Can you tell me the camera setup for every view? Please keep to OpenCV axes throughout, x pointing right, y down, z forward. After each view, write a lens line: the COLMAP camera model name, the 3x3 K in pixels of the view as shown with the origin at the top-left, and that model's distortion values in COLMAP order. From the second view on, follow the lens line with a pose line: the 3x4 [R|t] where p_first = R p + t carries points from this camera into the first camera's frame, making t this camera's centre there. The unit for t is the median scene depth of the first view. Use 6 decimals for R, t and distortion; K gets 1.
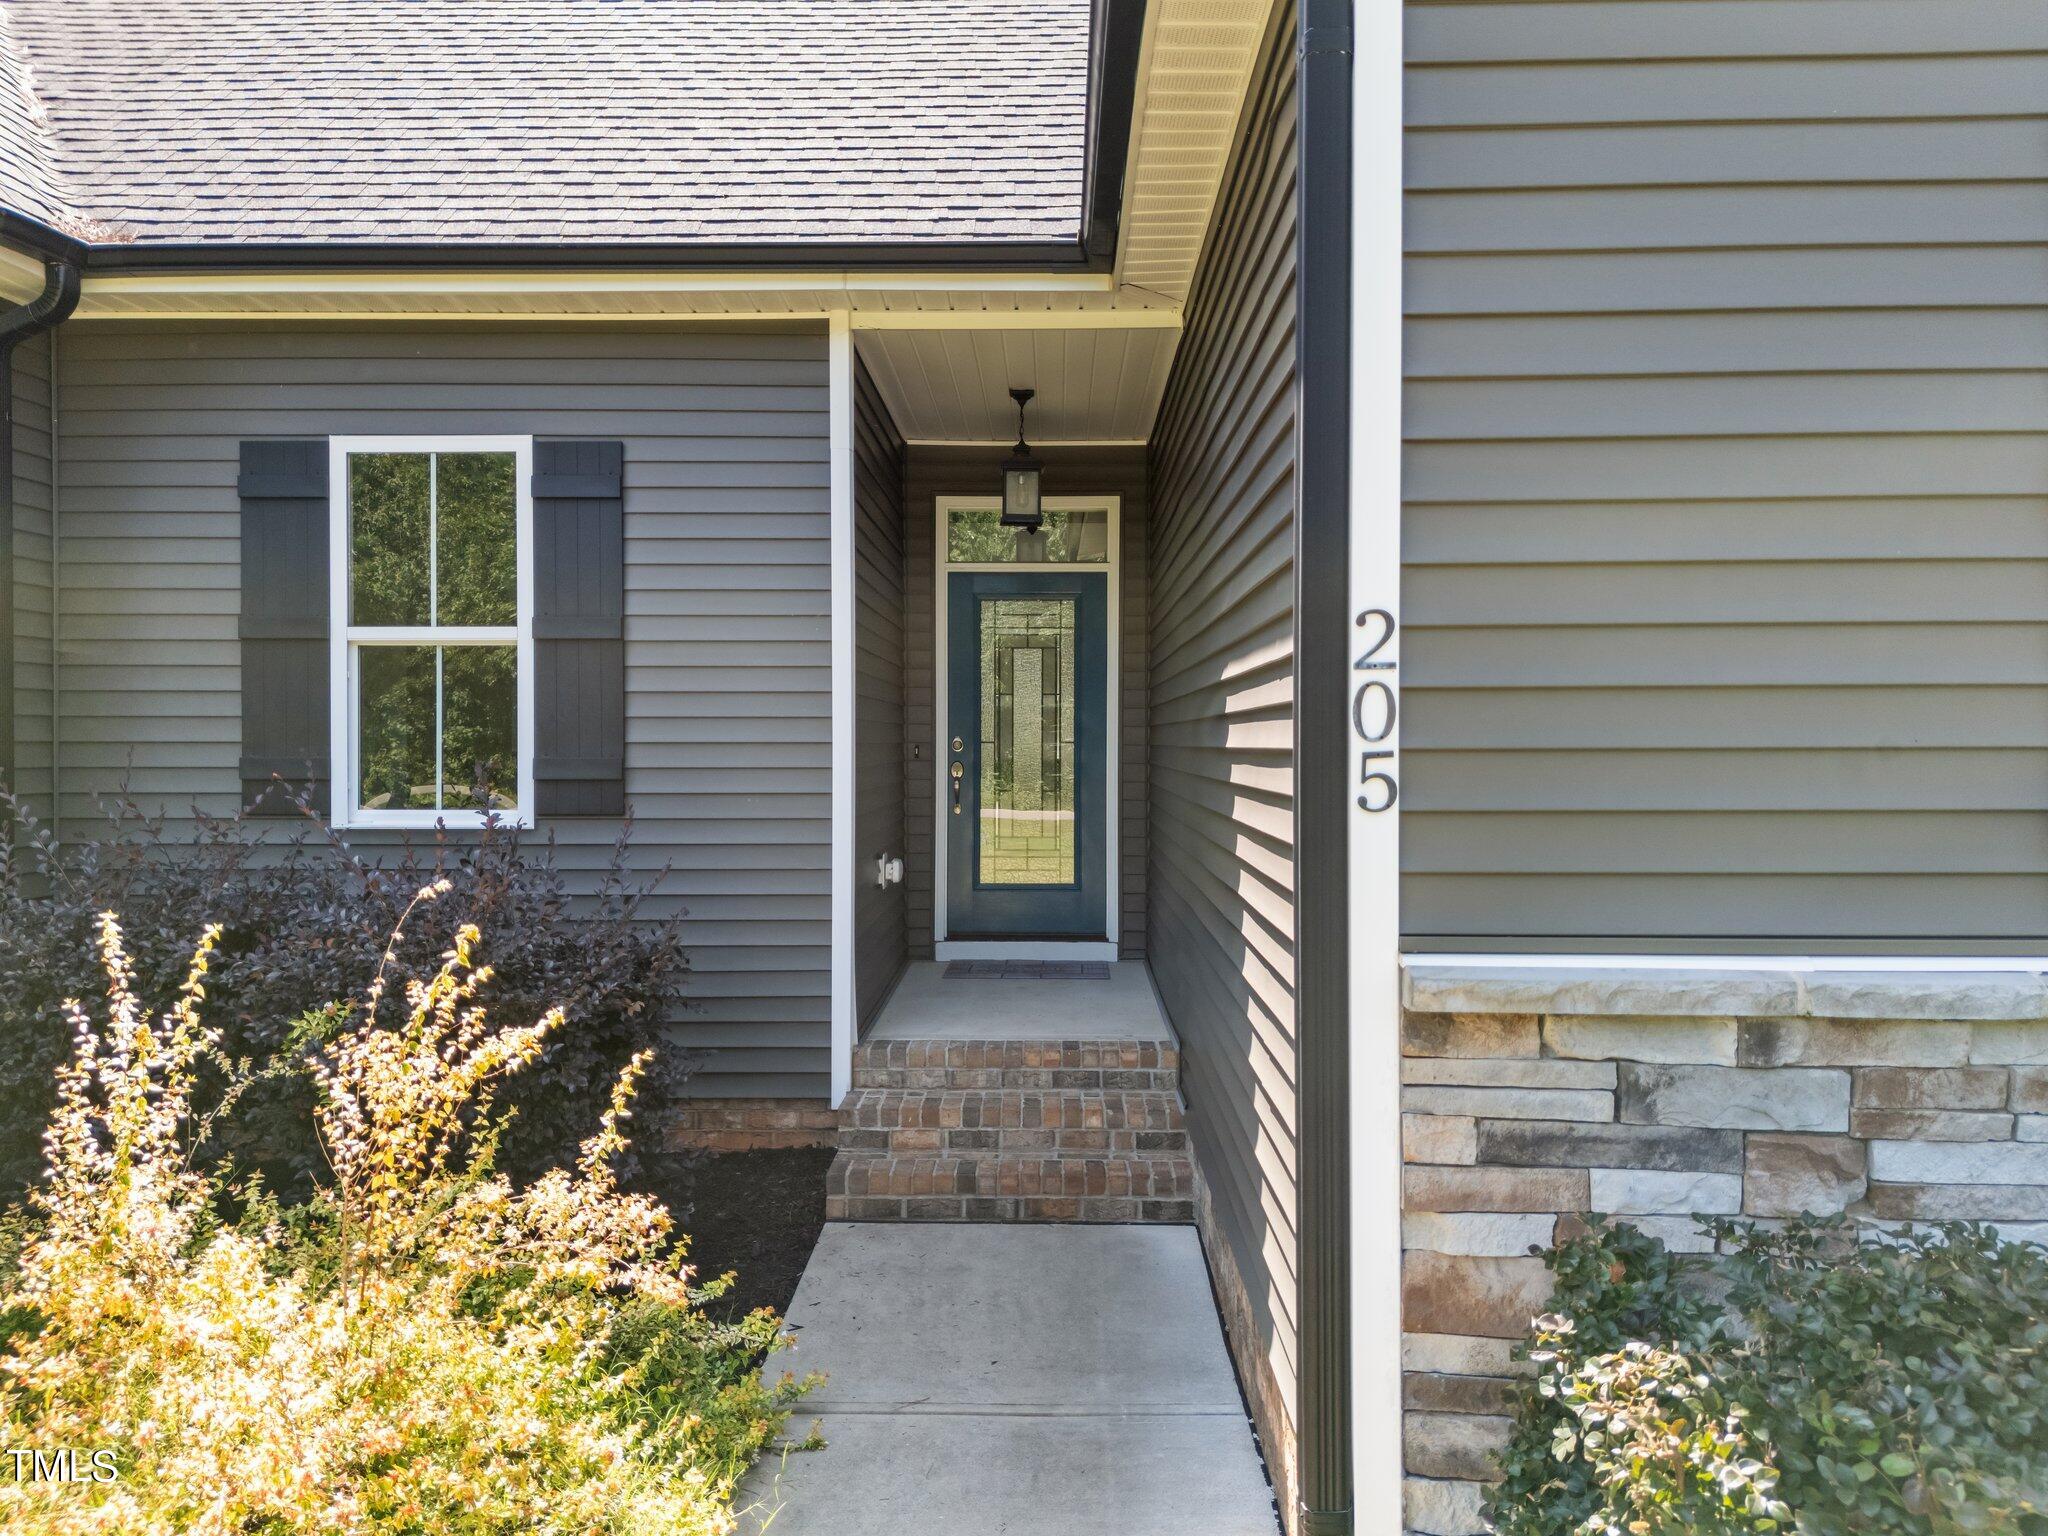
lens RADIAL K [[1515.7, 0, 1024.0], [0, 1515.7, 768.0], [0, 0, 1]] dist [0.082929, -0.105546]
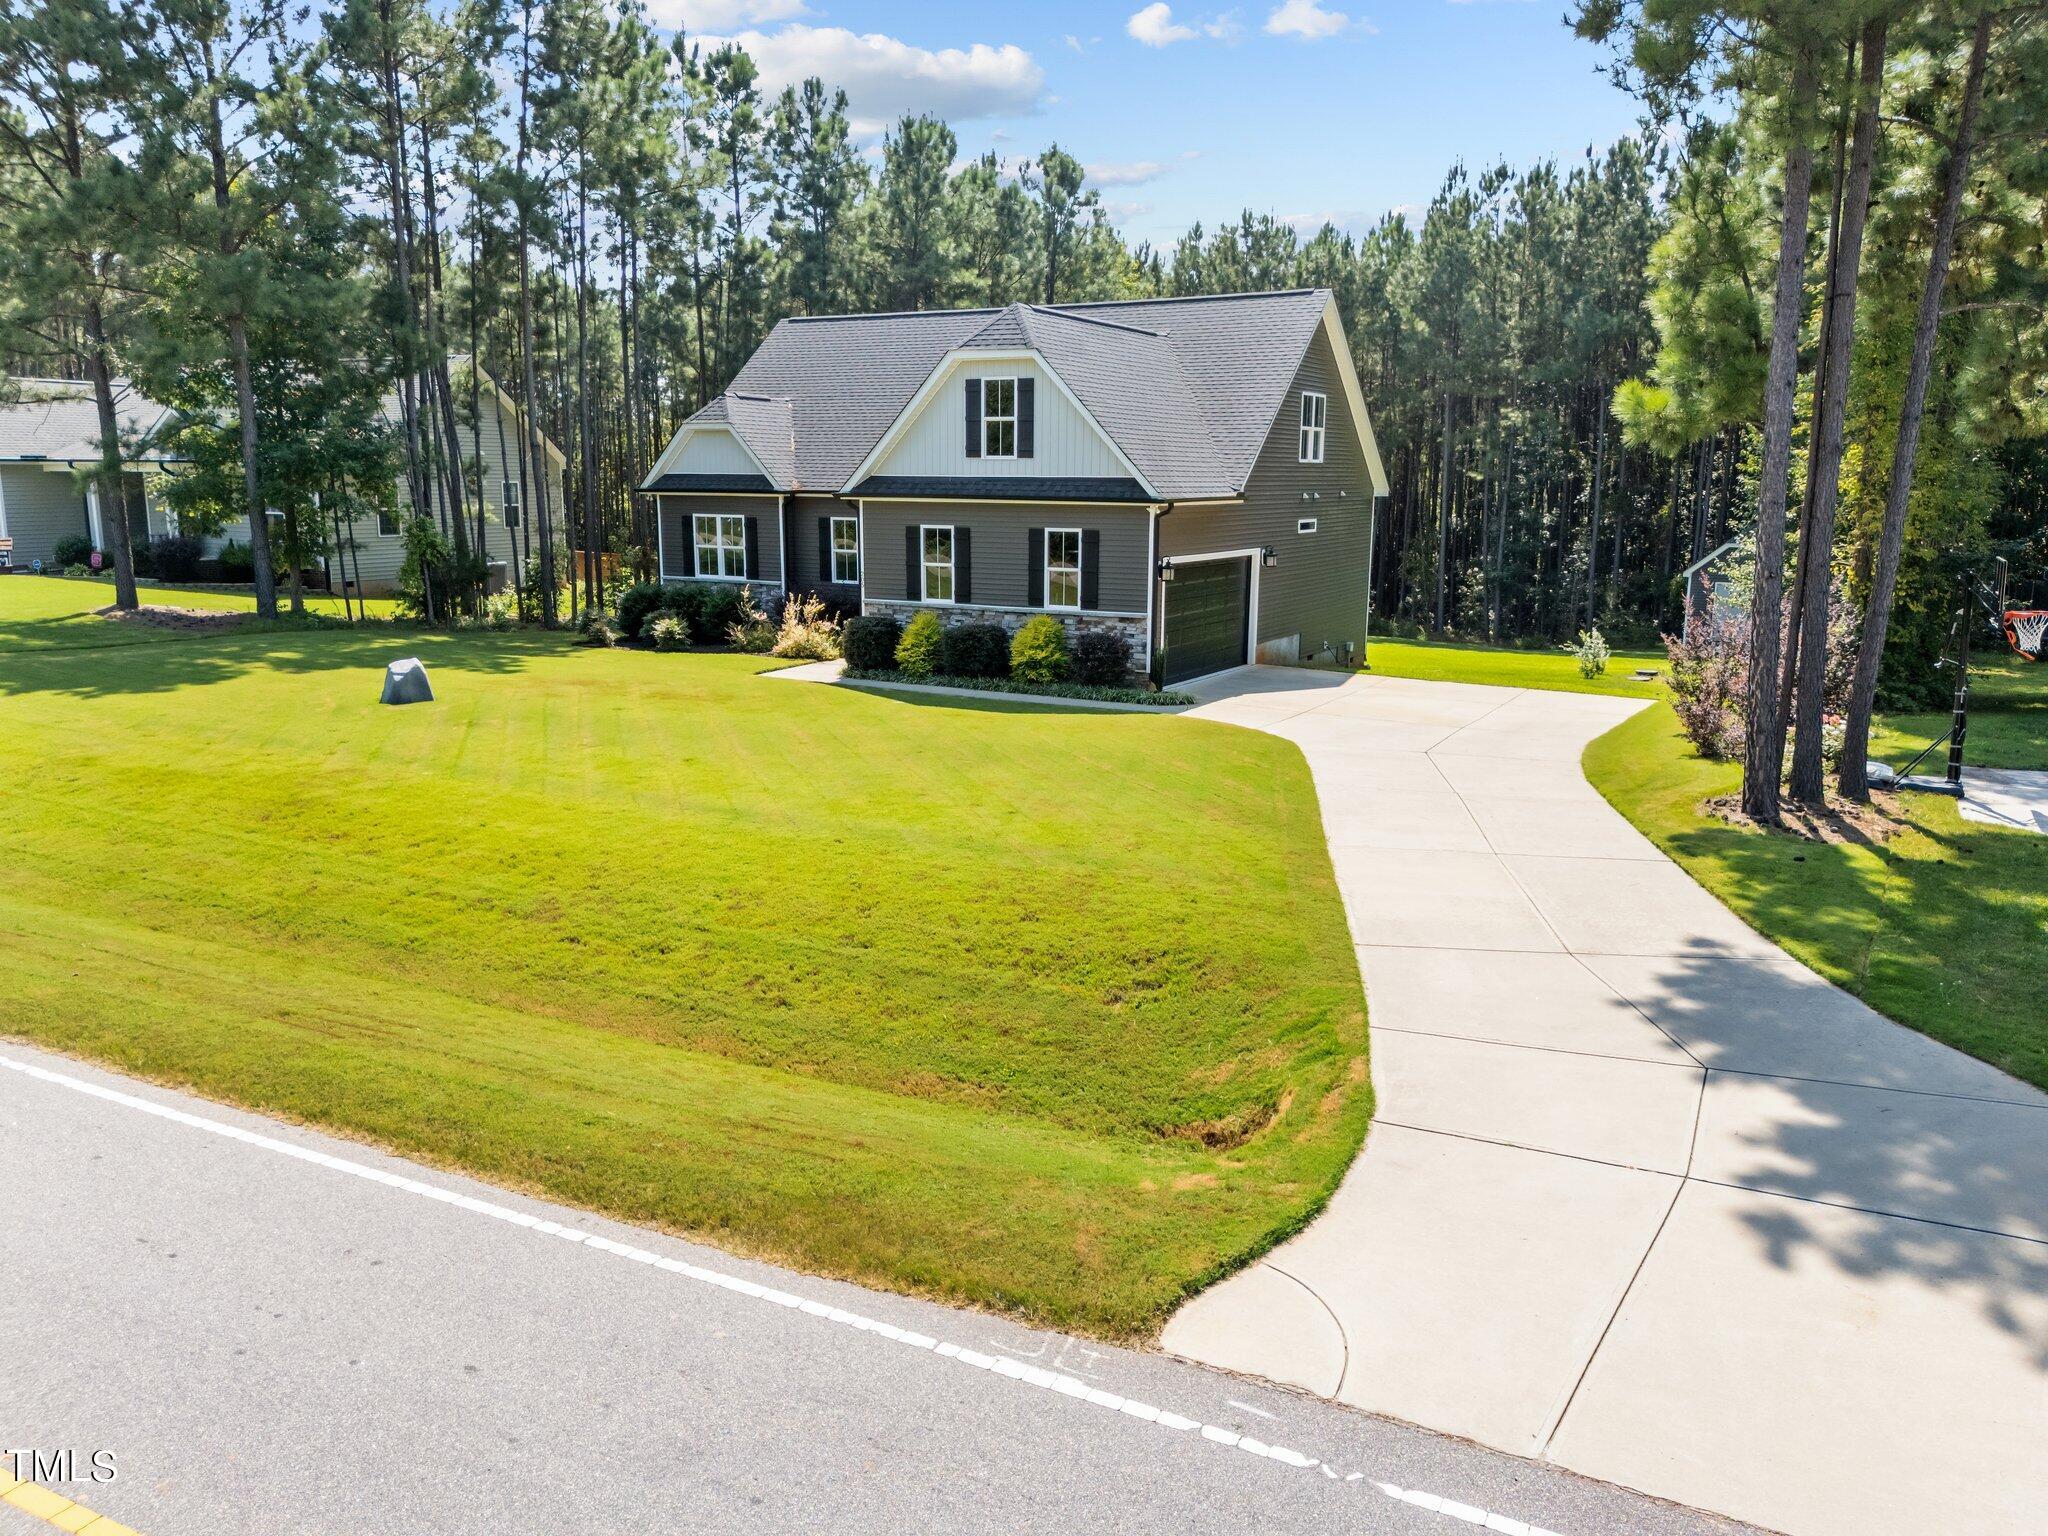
lens RADIAL K [[1496.6, 0, 1024.0], [0, 1496.6, 768.0], [0, 0, 1]] dist [0.177143, -0.471901]
pose [[0.883115, 0.092887, -0.459869, 3.126681], [-0.012775, 0.984602, 0.174342, -0.294718], [0.468982, -0.148089, 0.870704, -4.066123]]
